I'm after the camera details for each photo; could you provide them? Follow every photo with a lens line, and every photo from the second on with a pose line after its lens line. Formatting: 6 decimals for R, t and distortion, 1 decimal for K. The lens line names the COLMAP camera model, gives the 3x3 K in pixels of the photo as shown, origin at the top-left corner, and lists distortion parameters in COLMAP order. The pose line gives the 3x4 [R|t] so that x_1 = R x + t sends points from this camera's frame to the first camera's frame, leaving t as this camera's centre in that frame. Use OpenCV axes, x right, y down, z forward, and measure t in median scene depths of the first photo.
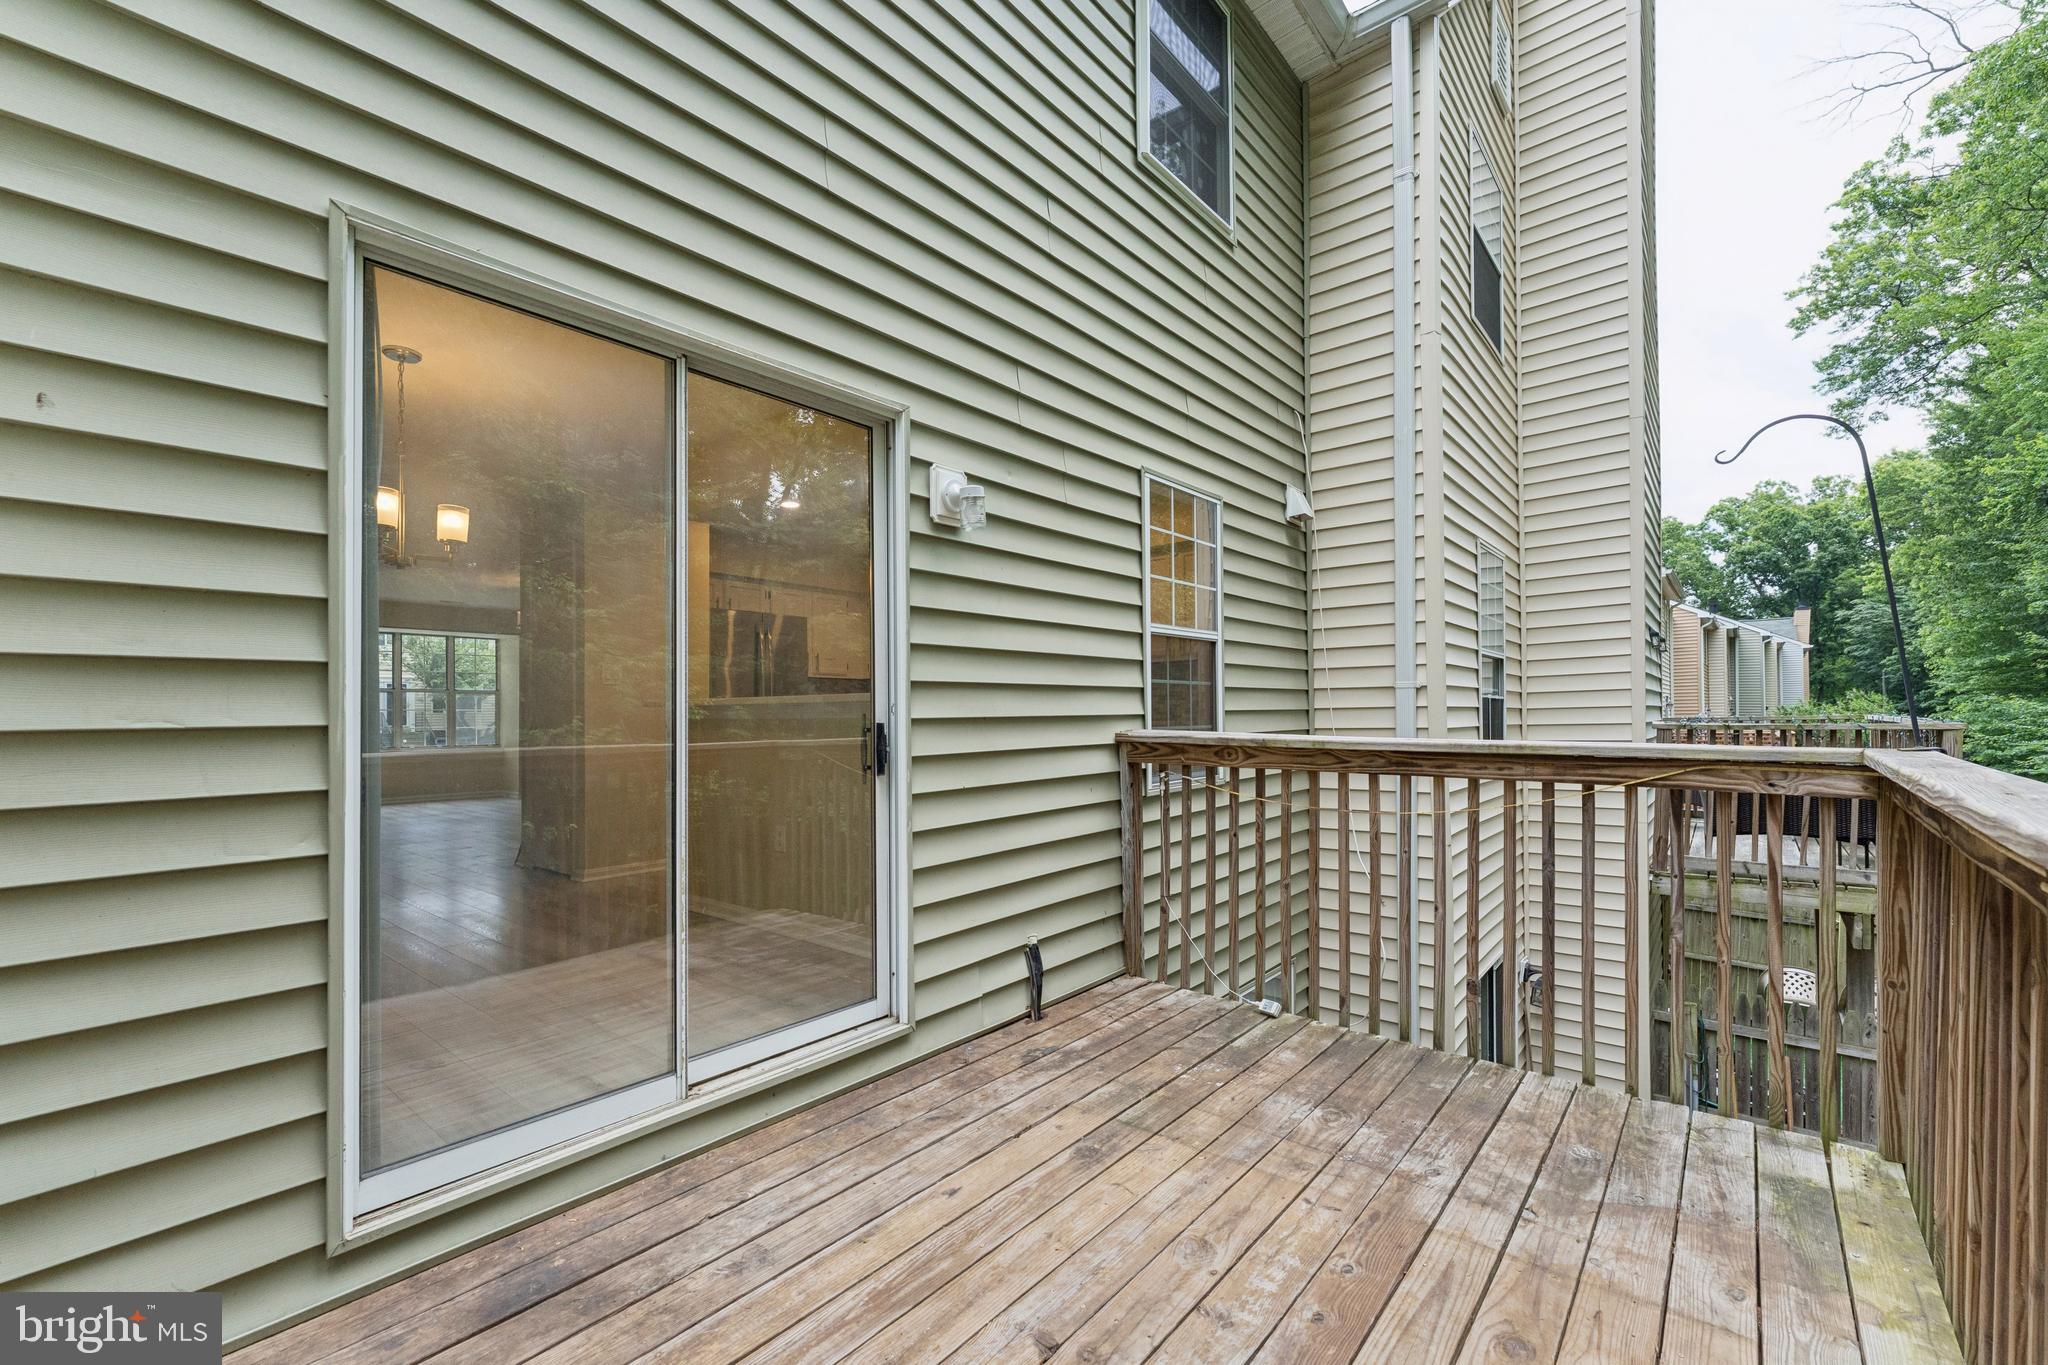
lens RADIAL K [[869.4, 0, 1007.3], [0, 869.4, 700.6], [0, 0, 1]] dist [-0.000463, -0.000017]
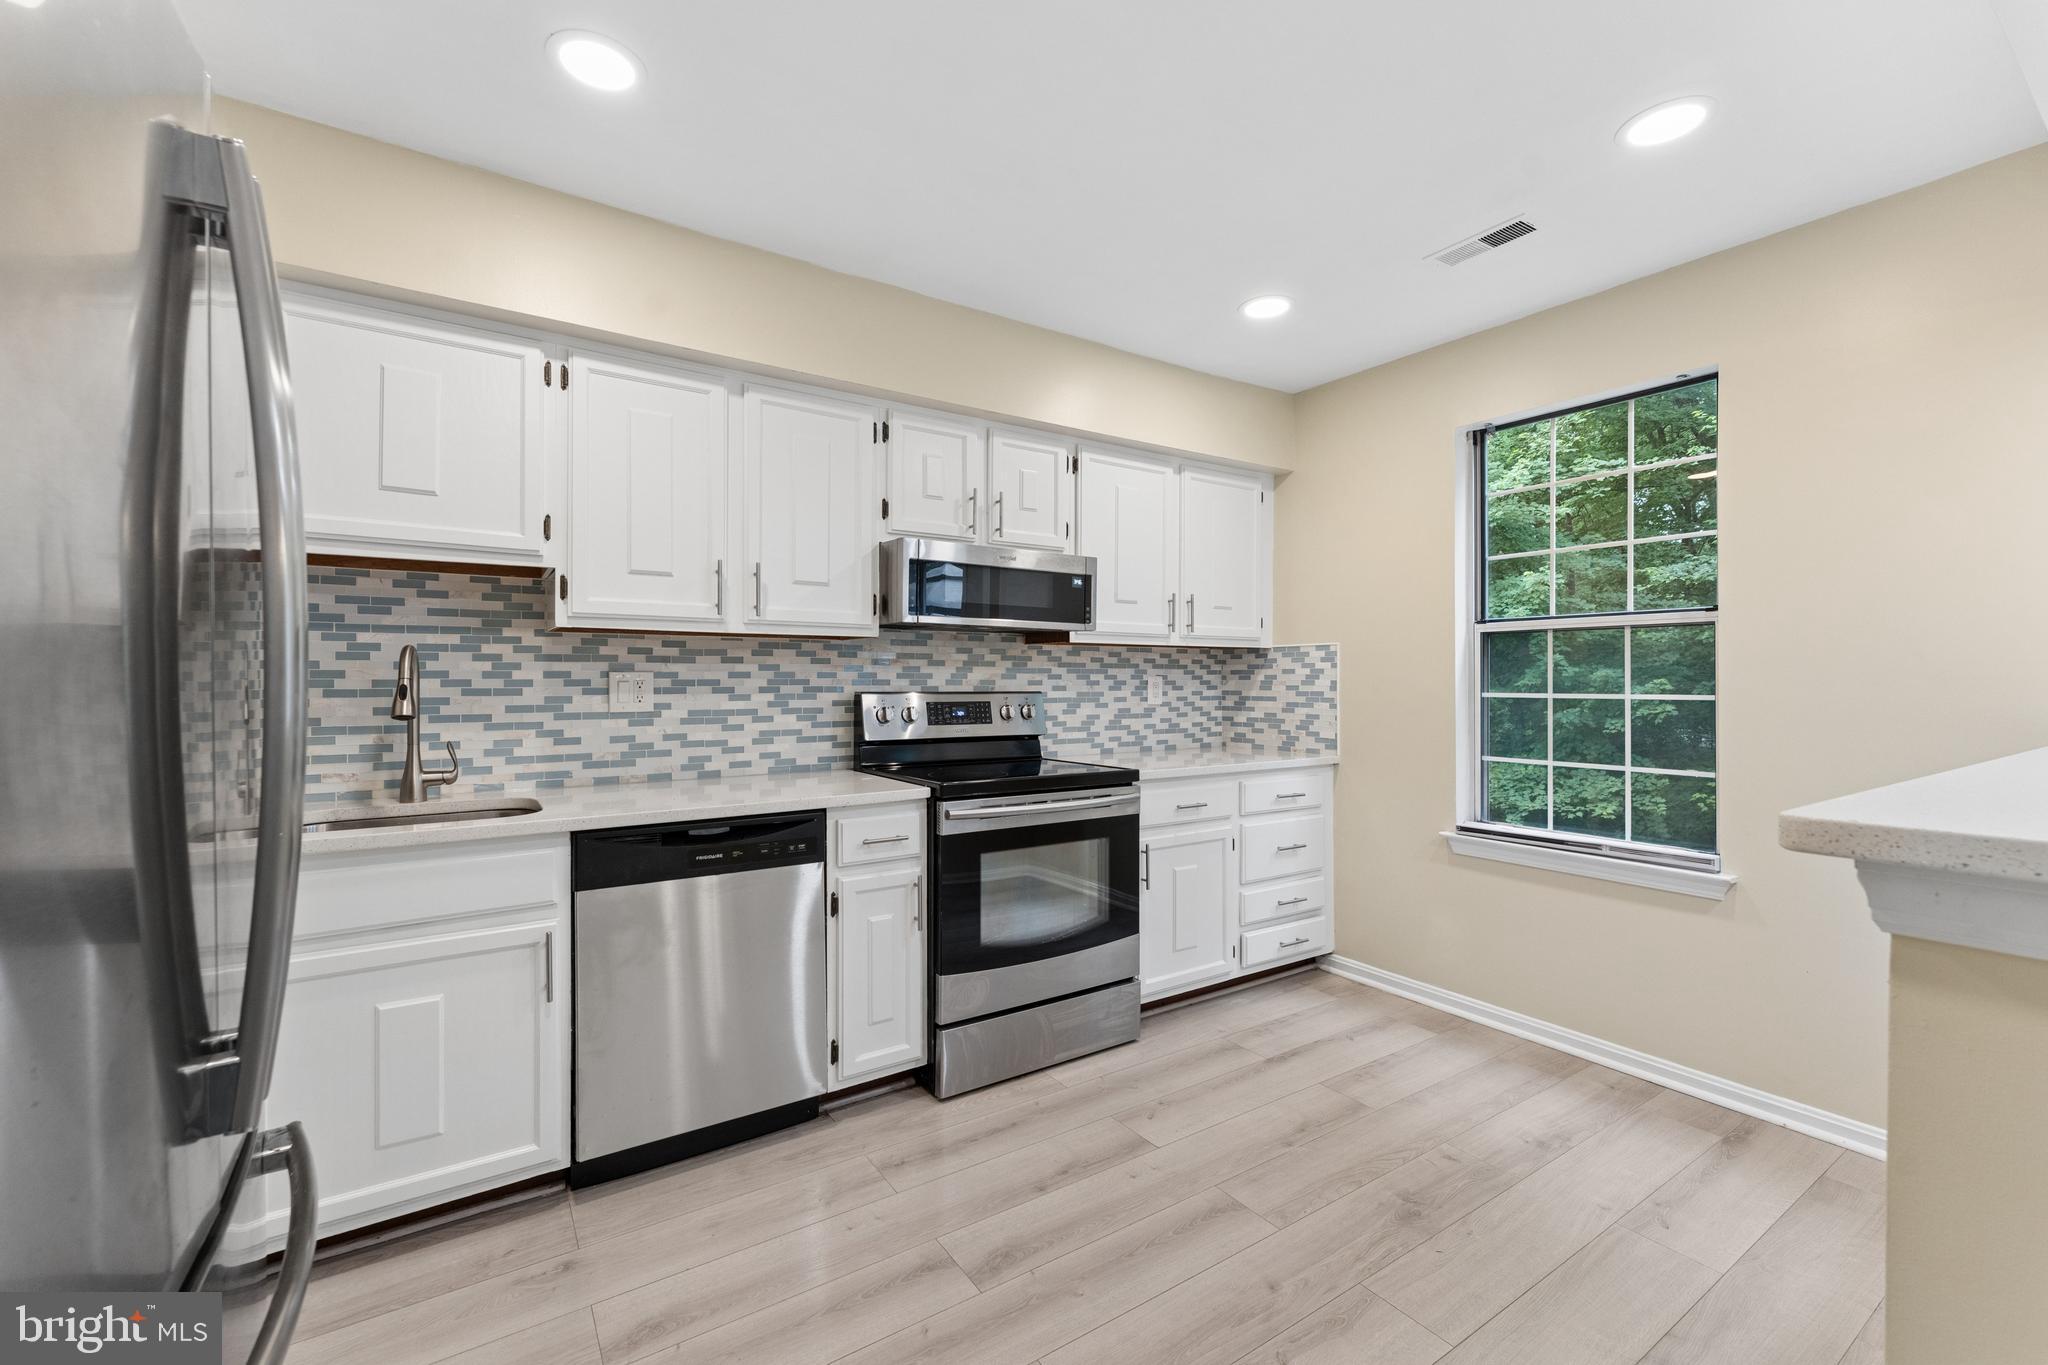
lens RADIAL K [[840.2, 0, 1022.2], [0, 840.2, 679.1], [0, 0, 1]] dist [-0.001102, -0.000013]
pose [[0.277156, 0.016233, 0.960688, -0.793163], [-0.021643, 0.999709, -0.010649, -0.026595], [-0.960581, -0.017840, 0.277426, 1.843106]]
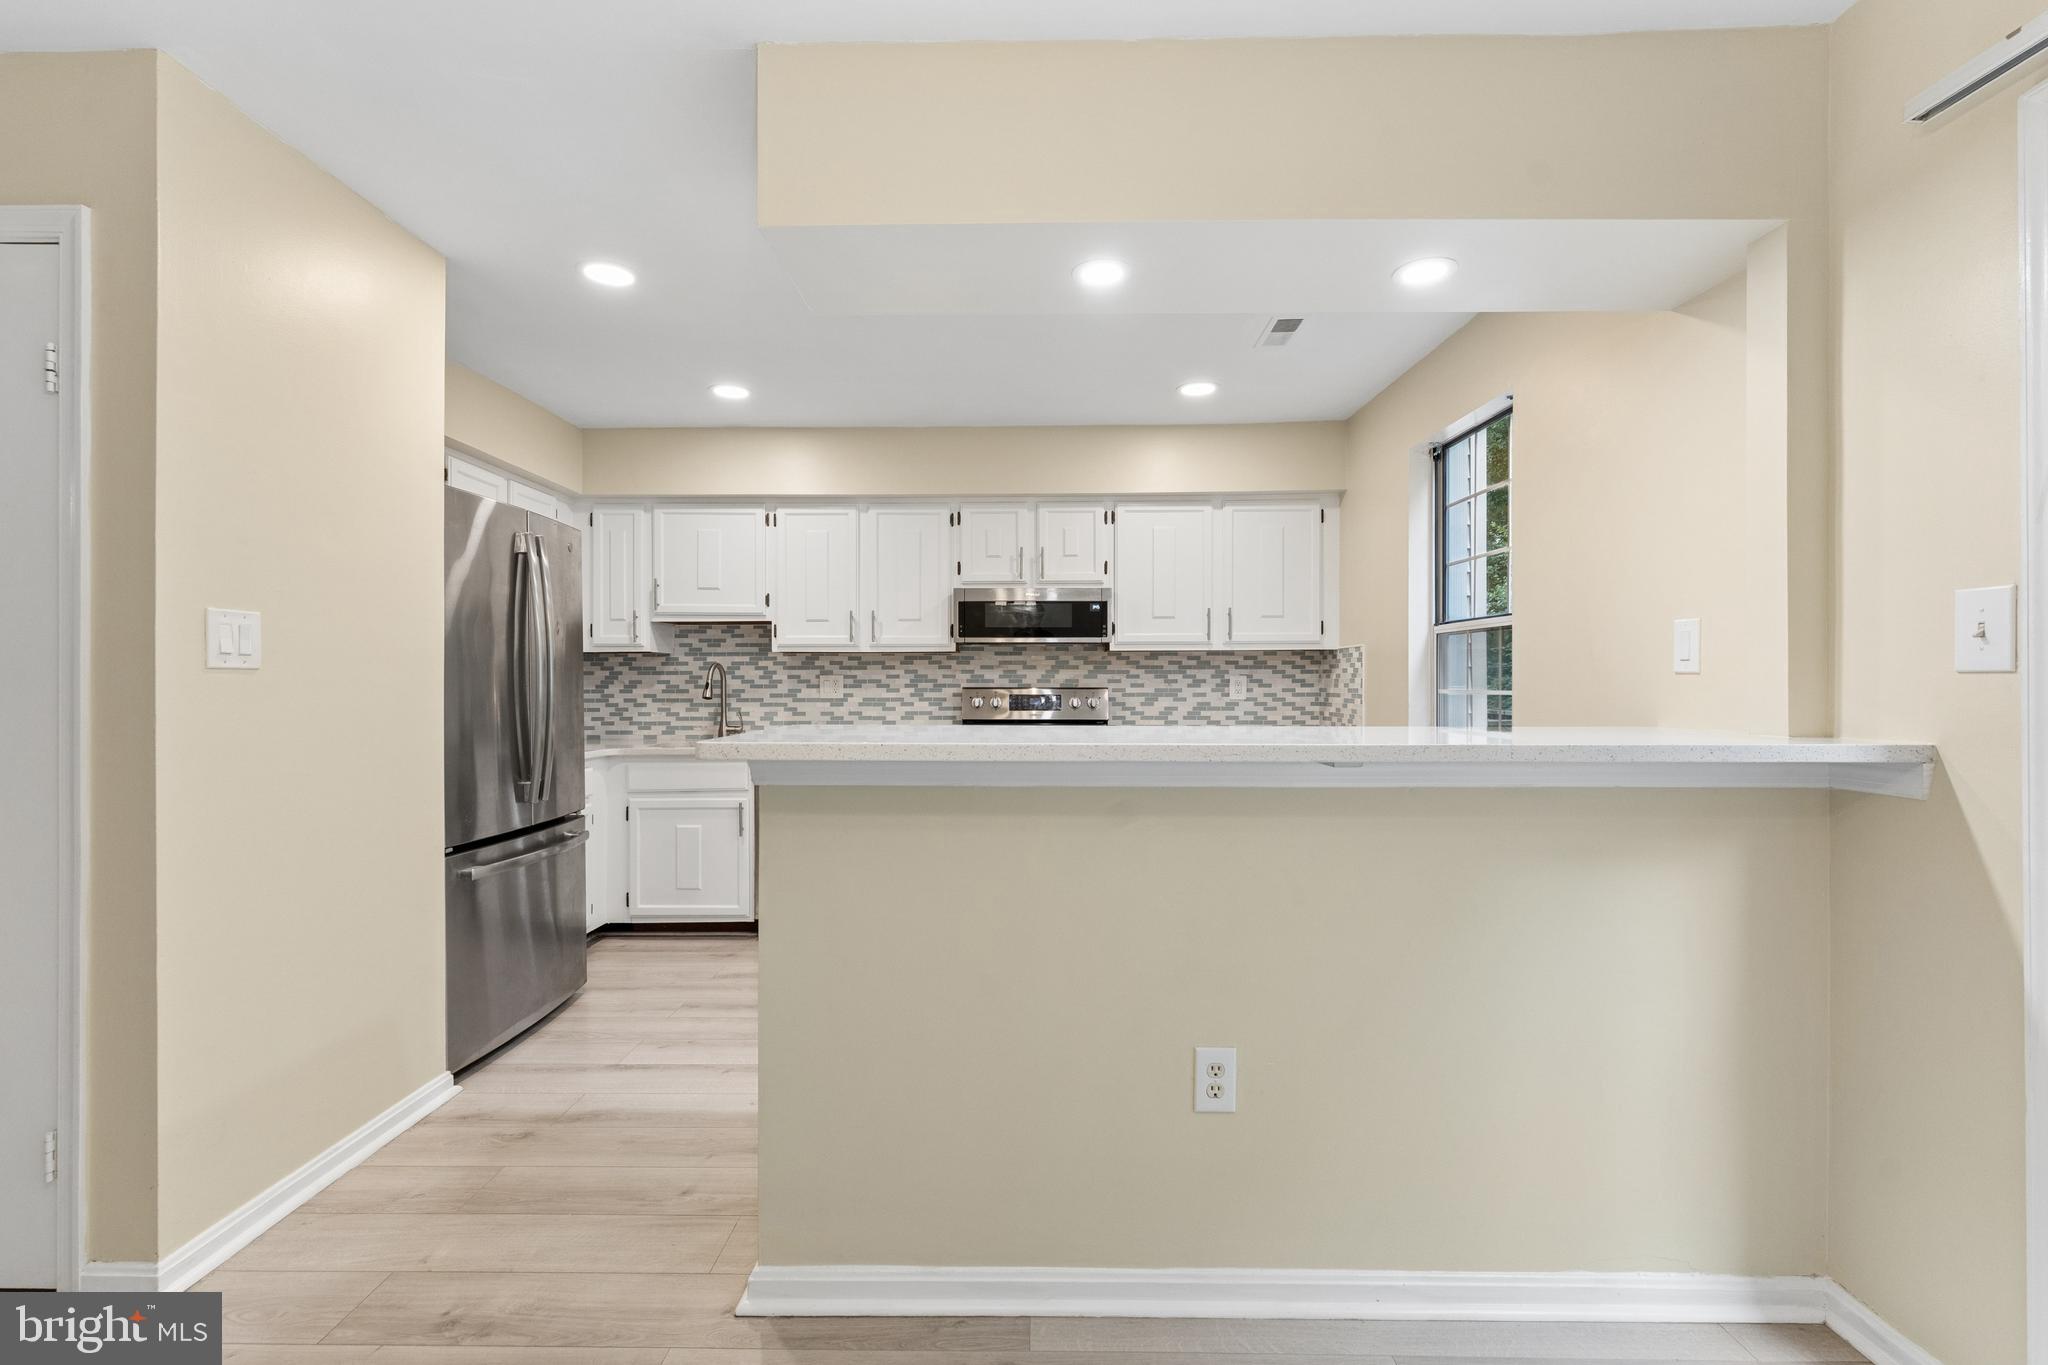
lens RADIAL K [[893.7, 0, 1024.0], [0, 893.7, 682.5], [0, 0, 1]] dist [-0.003498, -0.000325]
pose [[0.768736, 0.011627, 0.639460, -0.830443], [-0.020599, 0.999766, 0.006585, -0.038993], [-0.639234, -0.018235, 0.768796, 1.013983]]
